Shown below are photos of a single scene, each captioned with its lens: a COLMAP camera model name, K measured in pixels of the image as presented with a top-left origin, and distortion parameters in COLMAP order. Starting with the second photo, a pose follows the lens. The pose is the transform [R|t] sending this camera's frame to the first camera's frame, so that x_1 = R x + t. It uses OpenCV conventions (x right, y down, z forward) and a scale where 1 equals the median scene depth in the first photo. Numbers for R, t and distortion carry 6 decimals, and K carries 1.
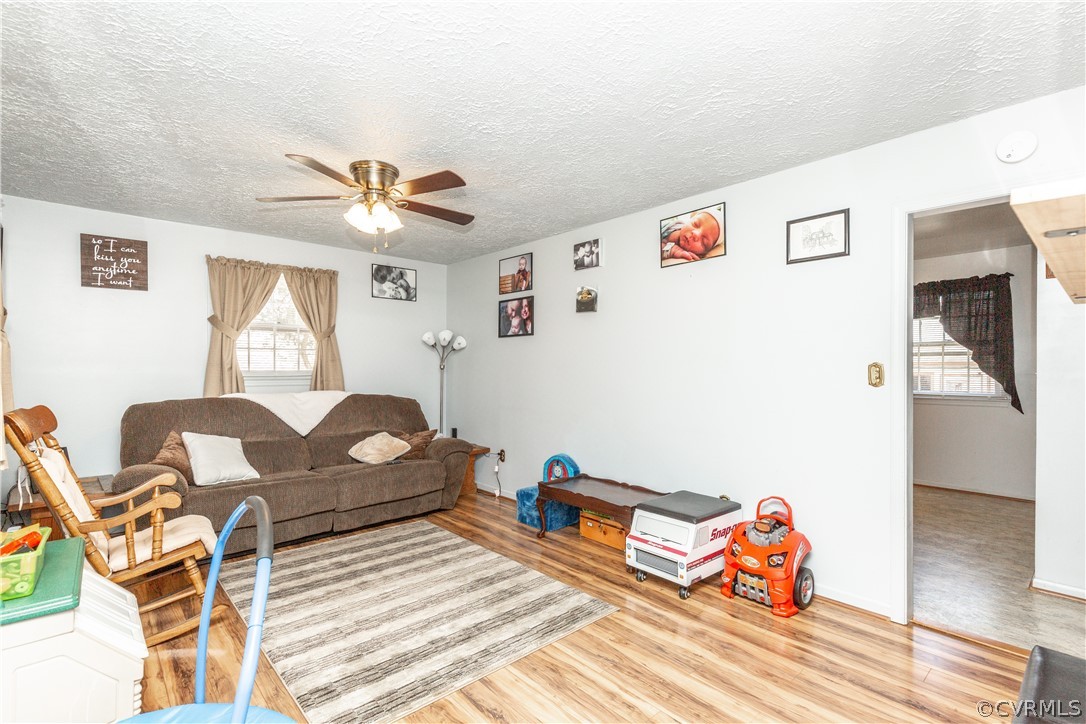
lens RADIAL K [[505.5, 0, 543.0], [0, 505.5, 362.0], [0, 0, 1]] dist [0.000831, -0.000007]
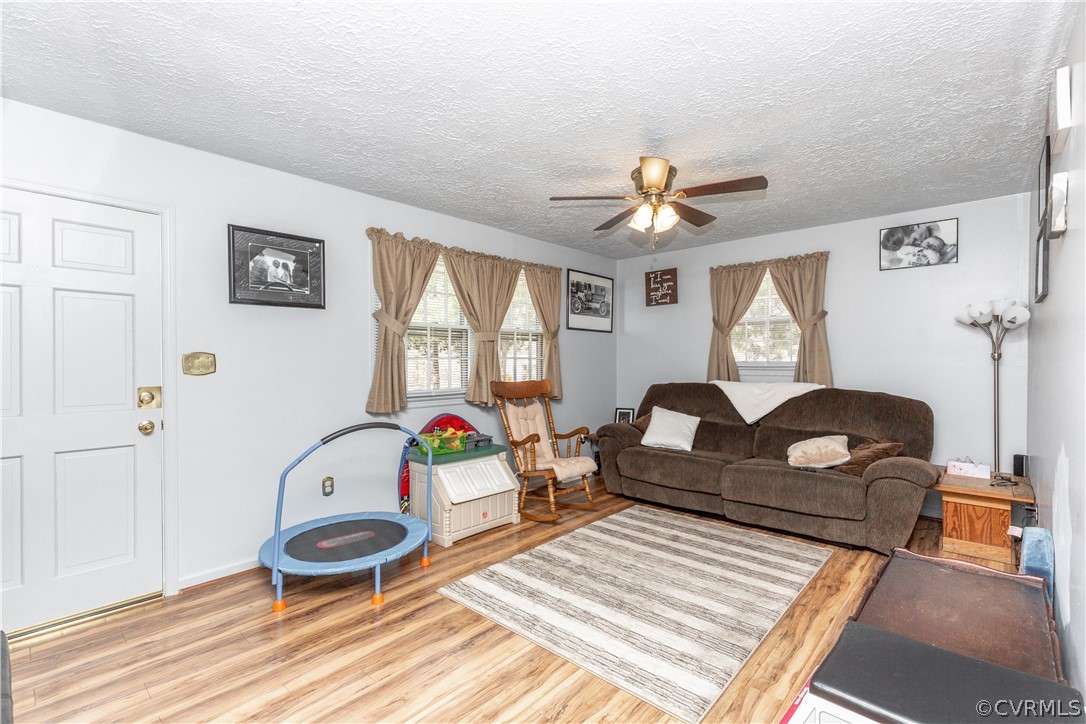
lens RADIAL K [[486.6, 0, 543.0], [0, 486.6, 362.0], [0, 0, 1]] dist [0.003439, -0.000136]
pose [[0.095830, -0.000226, -0.995398, 0.491722], [0.011529, 0.999933, 0.000883, 0.013196], [0.995331, -0.011561, 0.095826, 0.494459]]
